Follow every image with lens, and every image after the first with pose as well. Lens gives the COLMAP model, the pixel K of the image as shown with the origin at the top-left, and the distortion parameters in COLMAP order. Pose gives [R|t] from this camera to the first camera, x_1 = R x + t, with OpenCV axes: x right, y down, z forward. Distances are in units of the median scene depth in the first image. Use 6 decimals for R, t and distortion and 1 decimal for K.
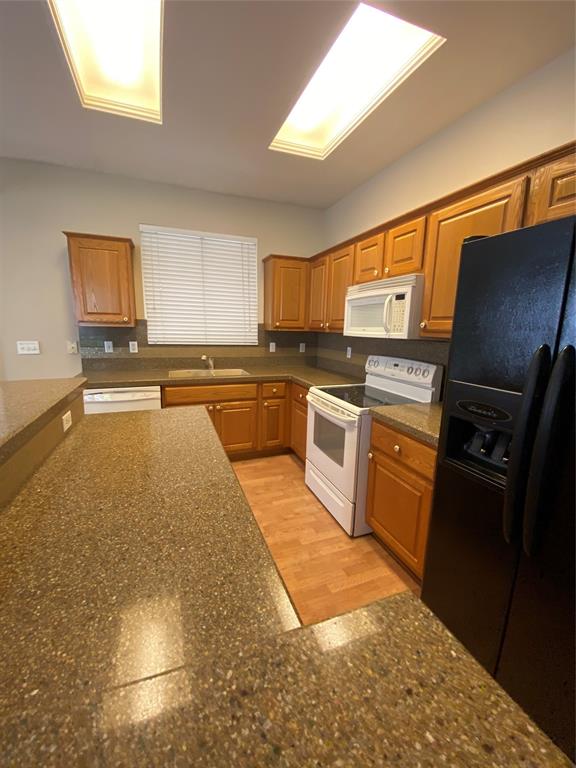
lens RADIAL K [[310.2, 0, 290.0], [0, 310.2, 388.4], [0, 0, 1]] dist [-0.001425, -0.000657]
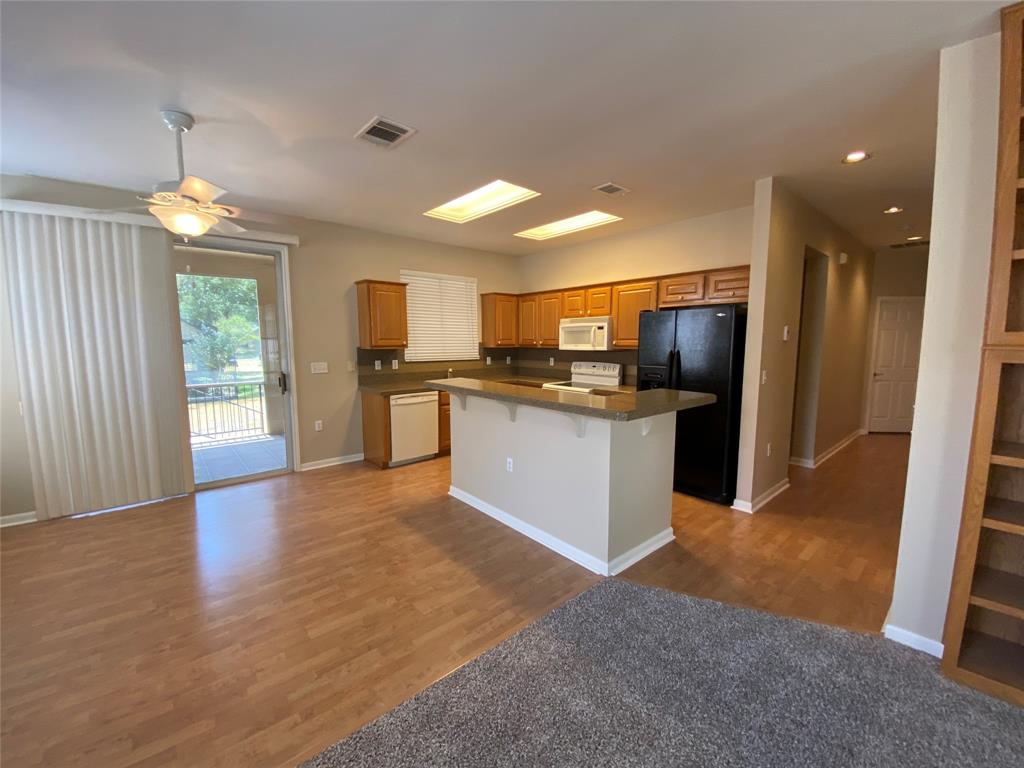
lens RADIAL K [[410.2, 0, 512.0], [0, 410.2, 384.0], [0, 0, 1]] dist [0.001735, -0.012363]
pose [[0.941712, -0.060207, 0.330988, -0.810053], [0.088280, 0.993603, -0.070431, 0.134869], [-0.324630, 0.095545, 0.941003, -0.911913]]
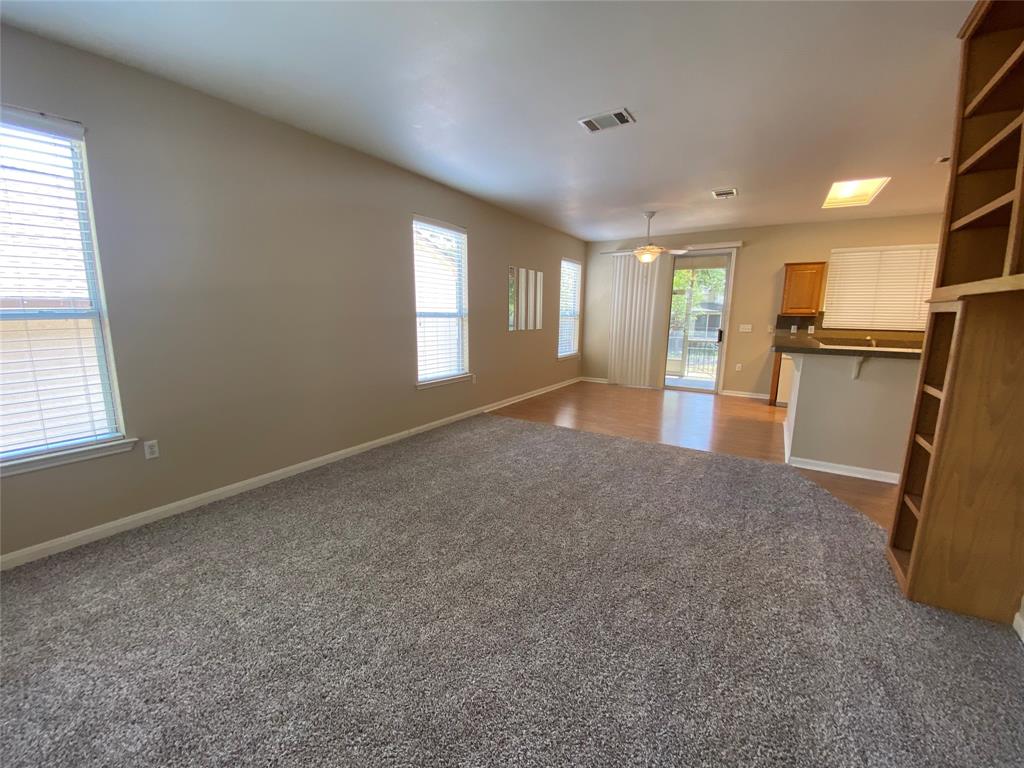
lens RADIAL K [[415.6, 0, 511.3], [0, 415.6, 386.9], [0, 0, 1]] dist [0.012681, -0.014410]
pose [[0.596287, 0.124413, -0.793072, 0.360880], [-0.154226, 0.987269, 0.038920, 0.384545], [0.787817, 0.099105, 0.607883, -1.809429]]
